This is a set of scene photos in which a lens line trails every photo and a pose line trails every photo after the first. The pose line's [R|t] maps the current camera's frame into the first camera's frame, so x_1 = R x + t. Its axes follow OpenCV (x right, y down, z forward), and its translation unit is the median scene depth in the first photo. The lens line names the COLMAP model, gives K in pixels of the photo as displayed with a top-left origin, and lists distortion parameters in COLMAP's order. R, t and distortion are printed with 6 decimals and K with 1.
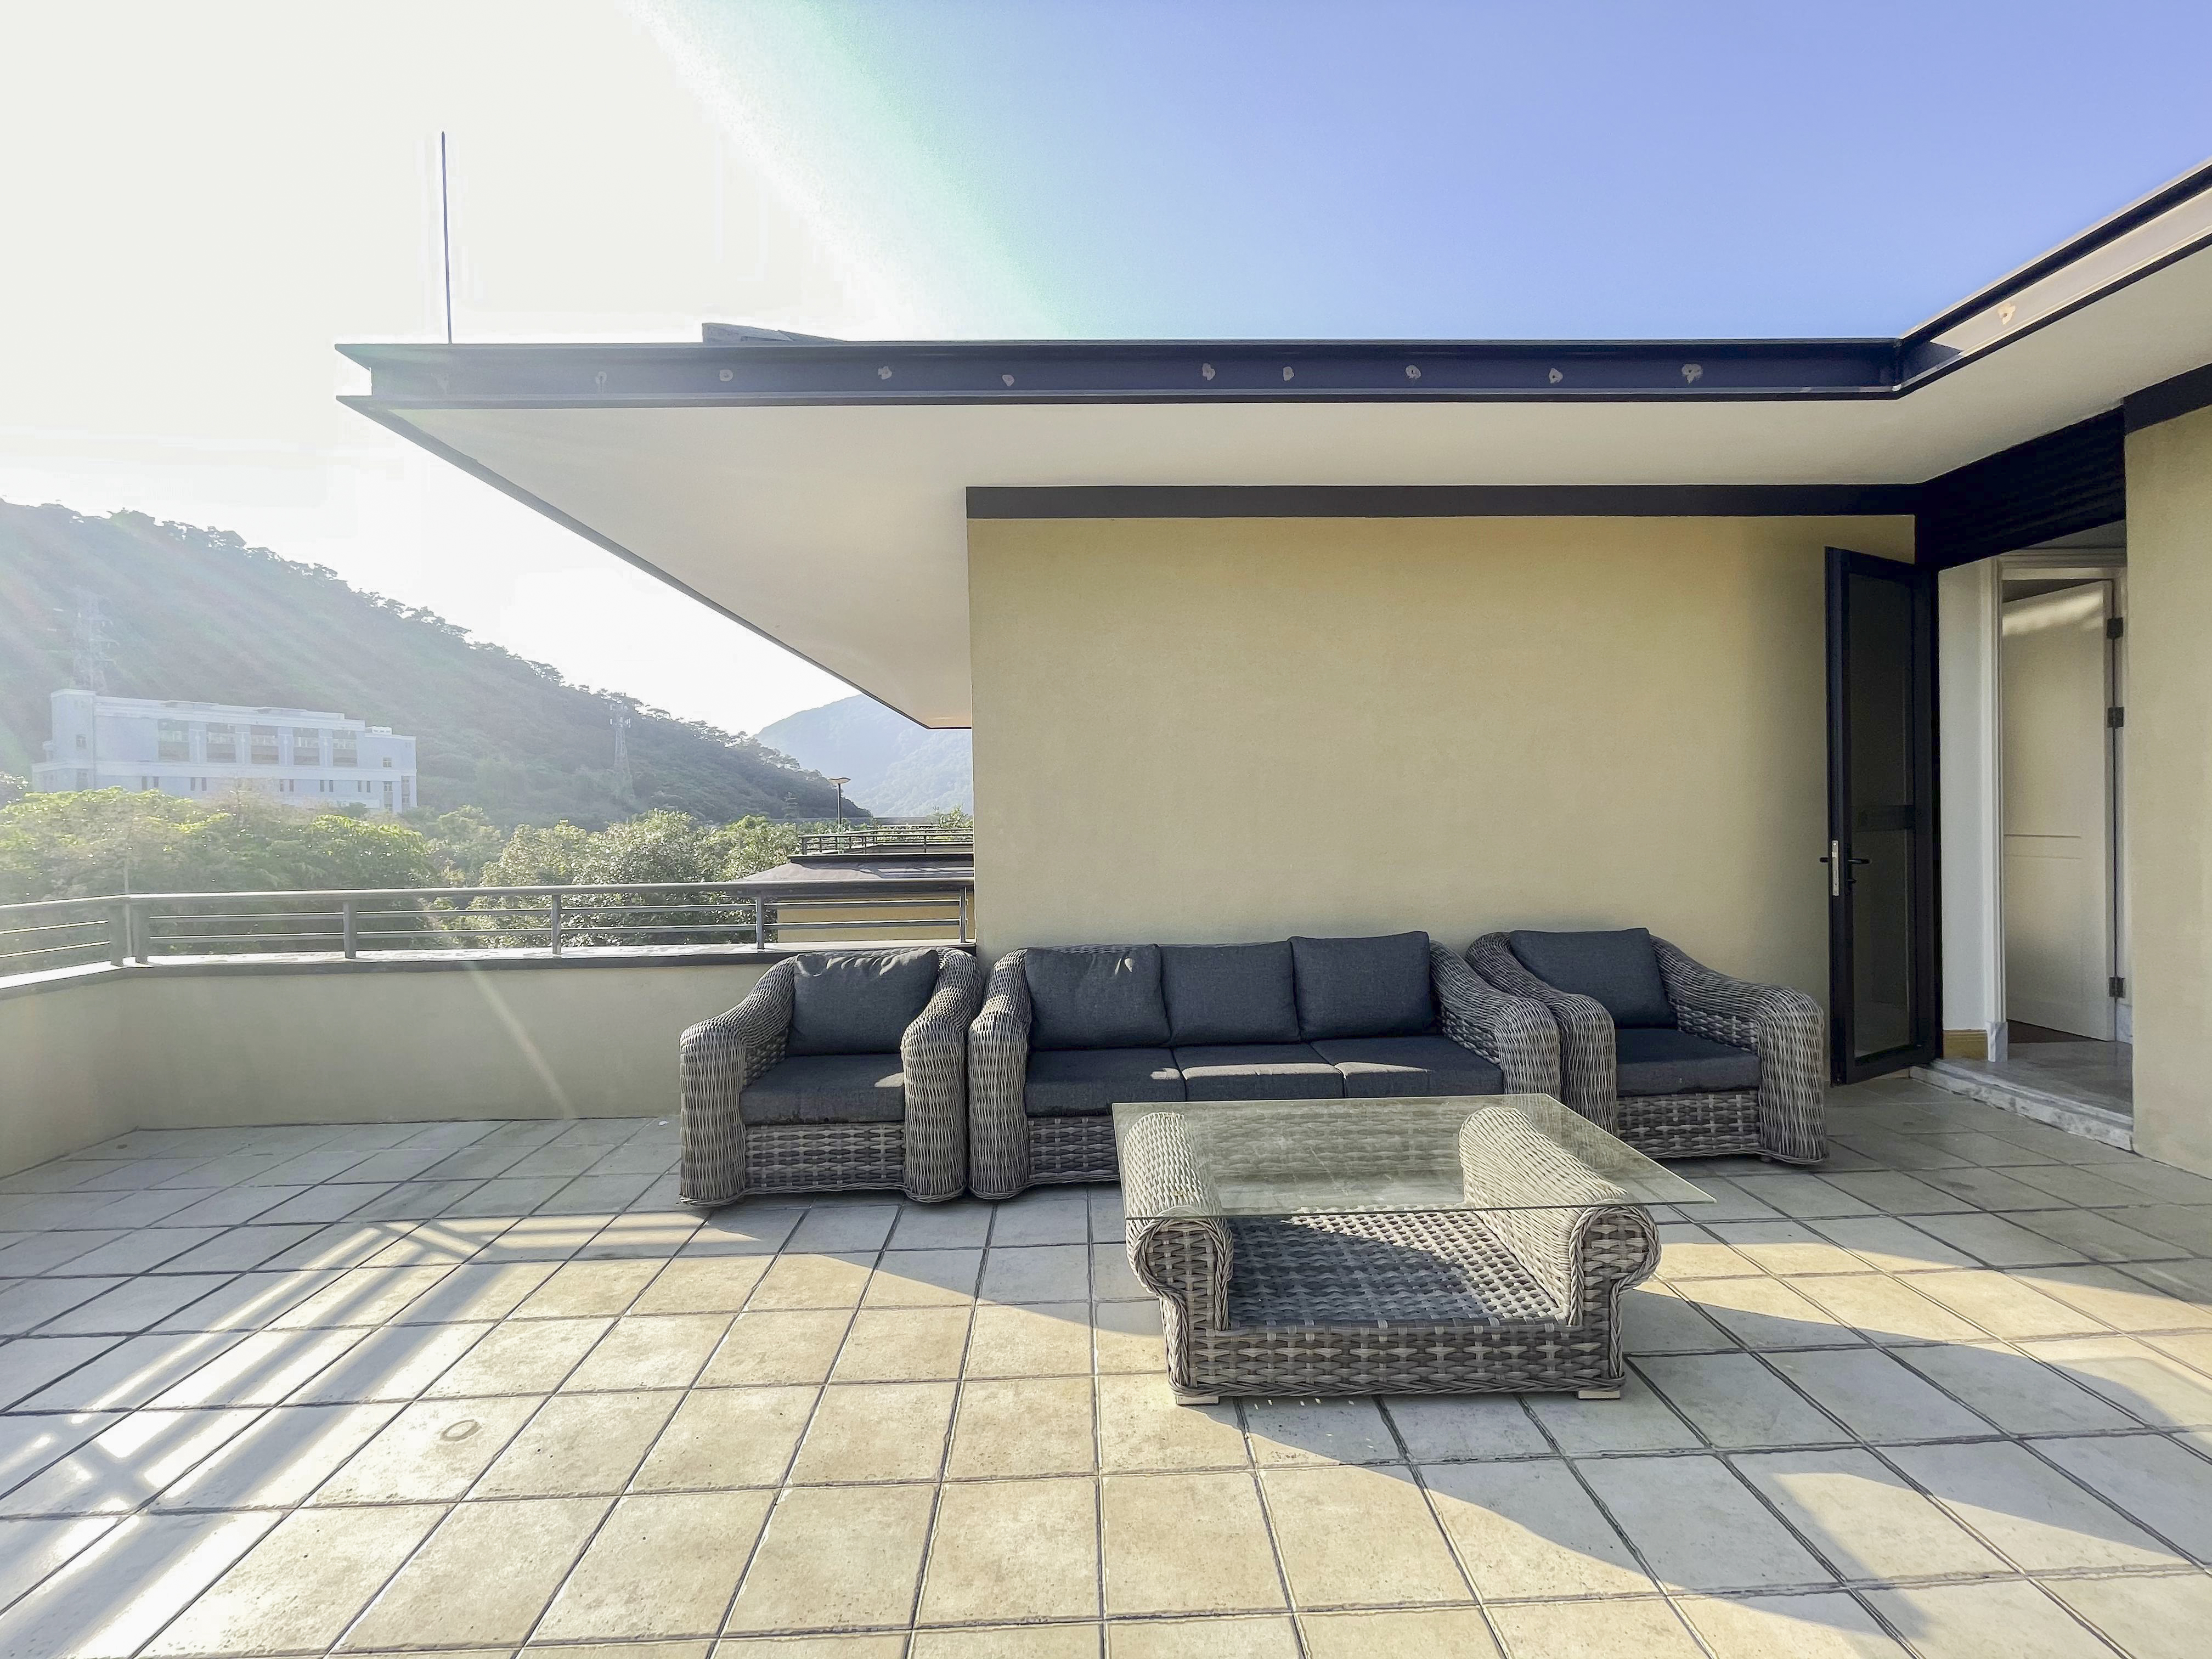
lens RADIAL K [[896.9, 0, 1106.0], [0, 896.9, 829.5], [0, 0, 1]] dist [0.000758, -0.000049]
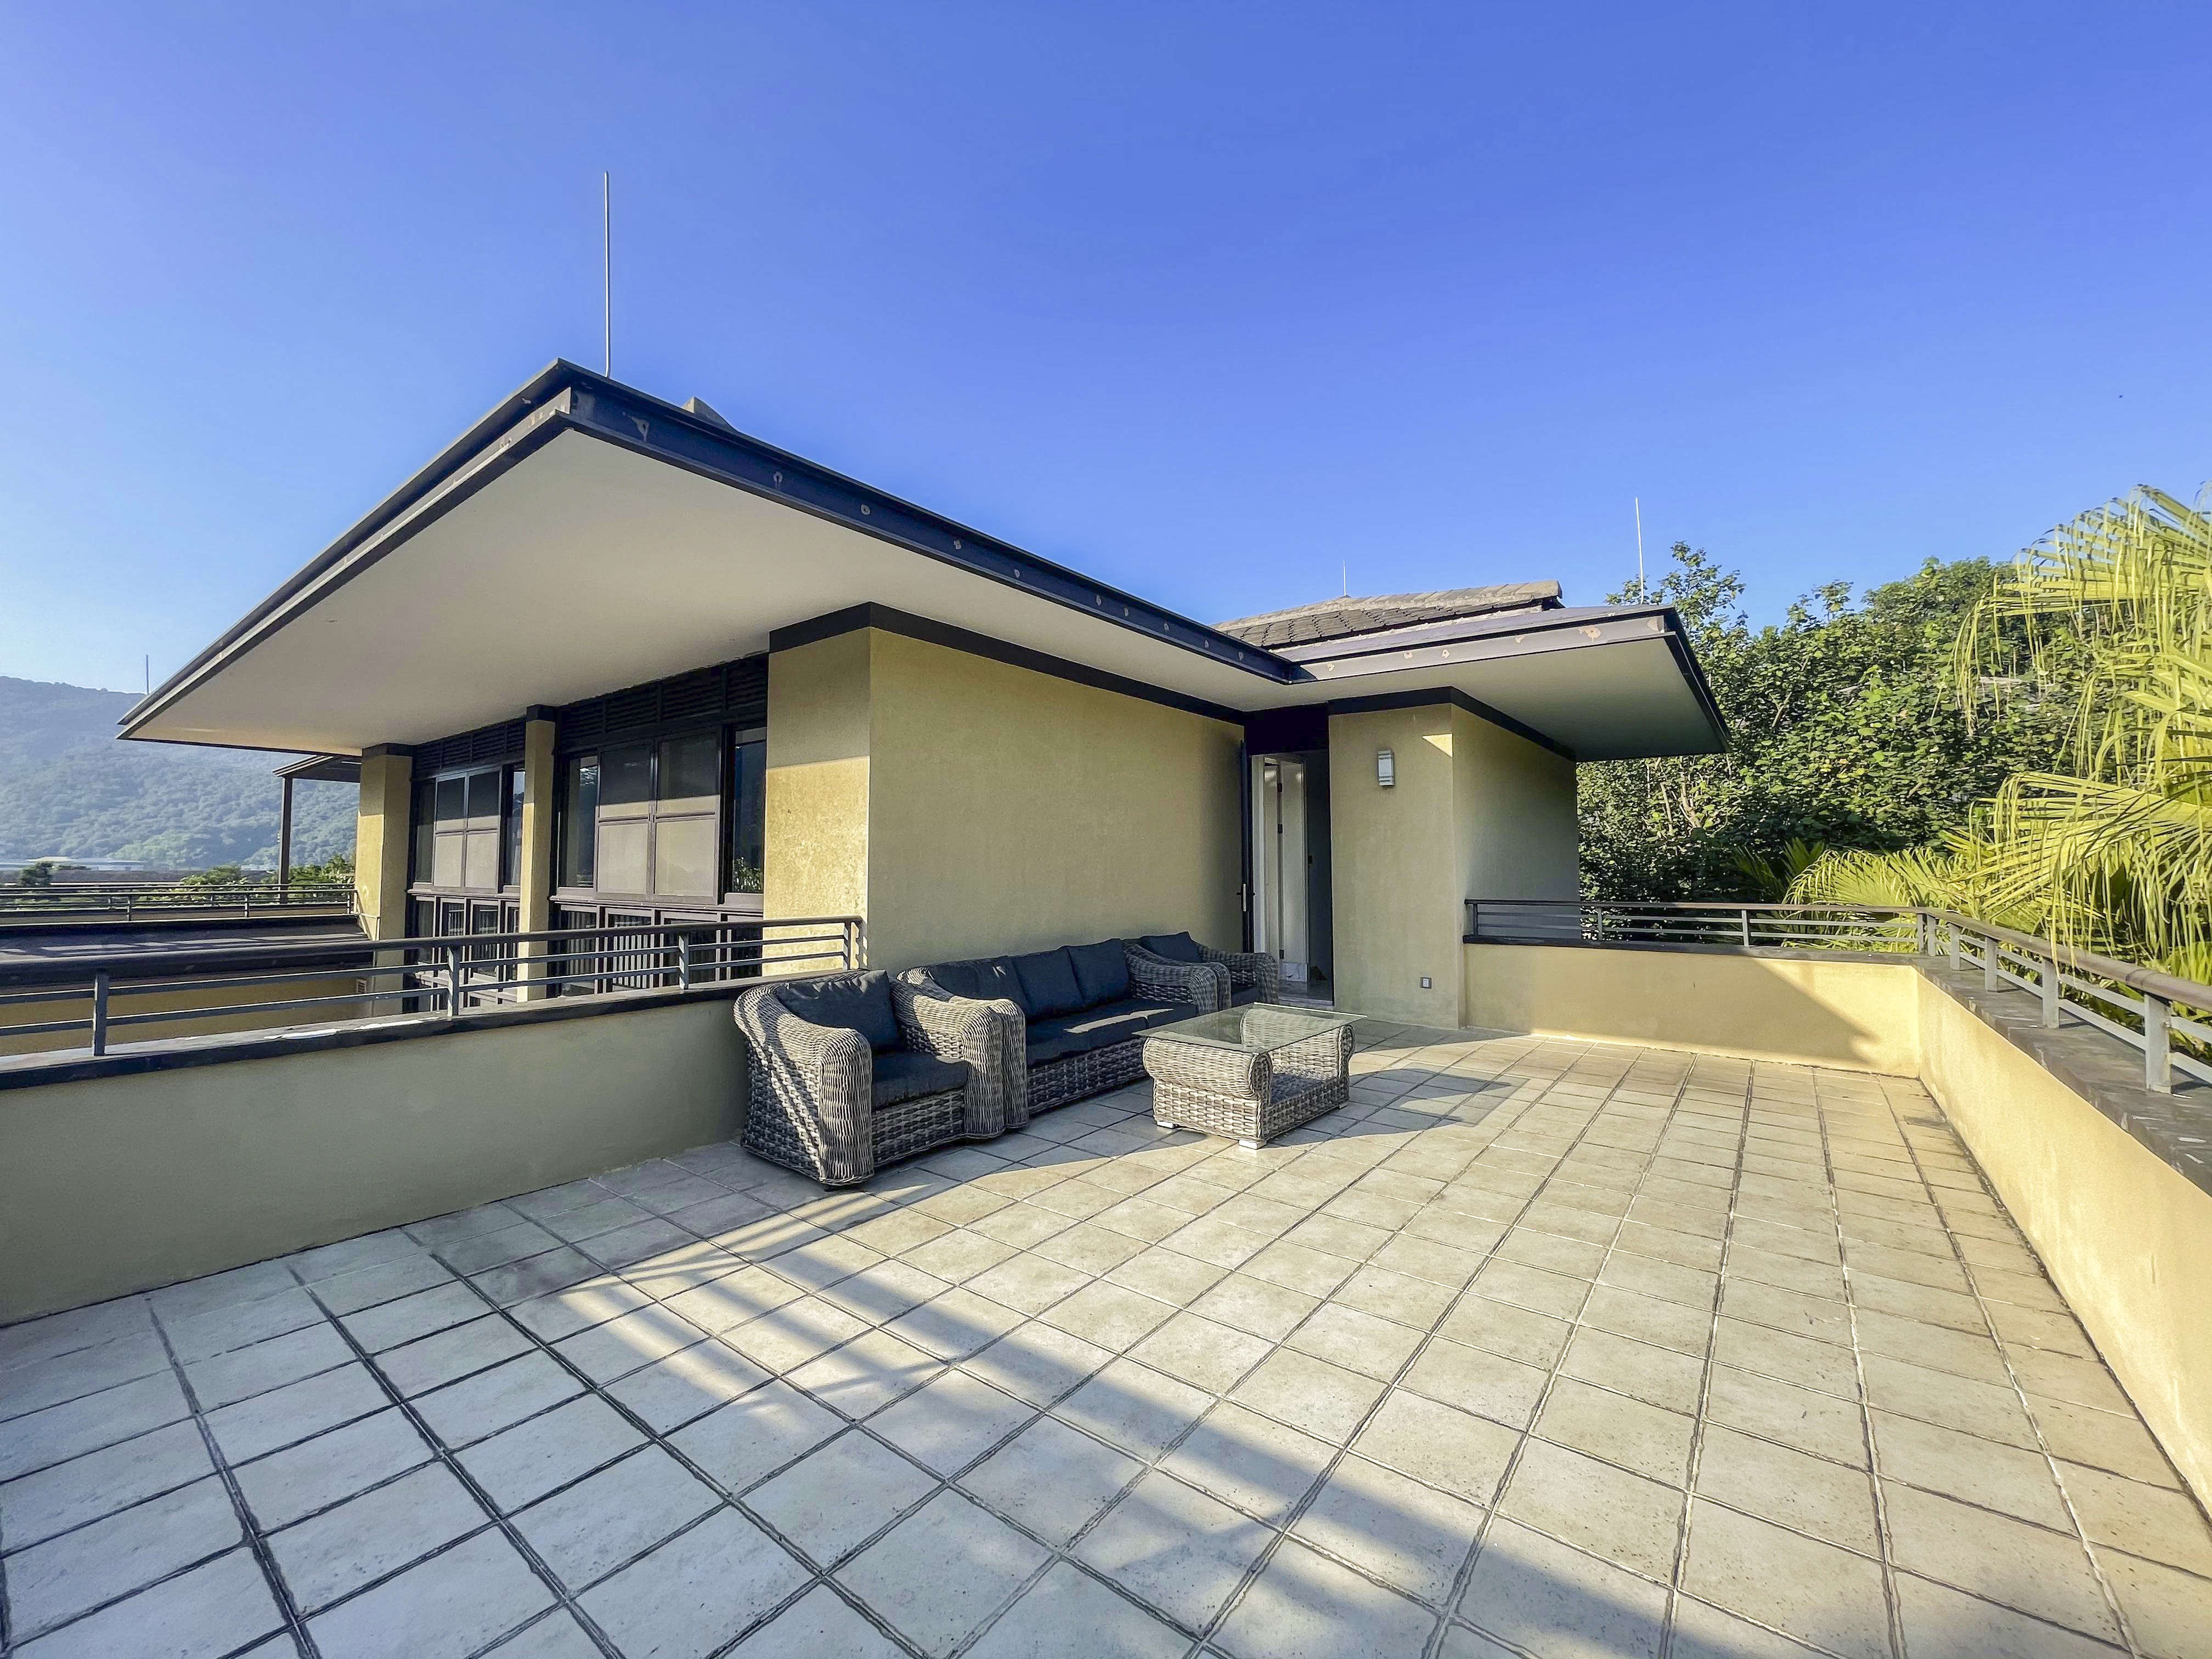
lens RADIAL K [[896.9, 0, 1106.0], [0, 896.9, 829.5], [0, 0, 1]] dist [0.000758, -0.000049]
pose [[0.625785, 0.048887, 0.778462, -1.230061], [0.006952, 0.997645, -0.068239, 0.034459], [-0.779964, 0.048115, 0.623972, -0.031189]]
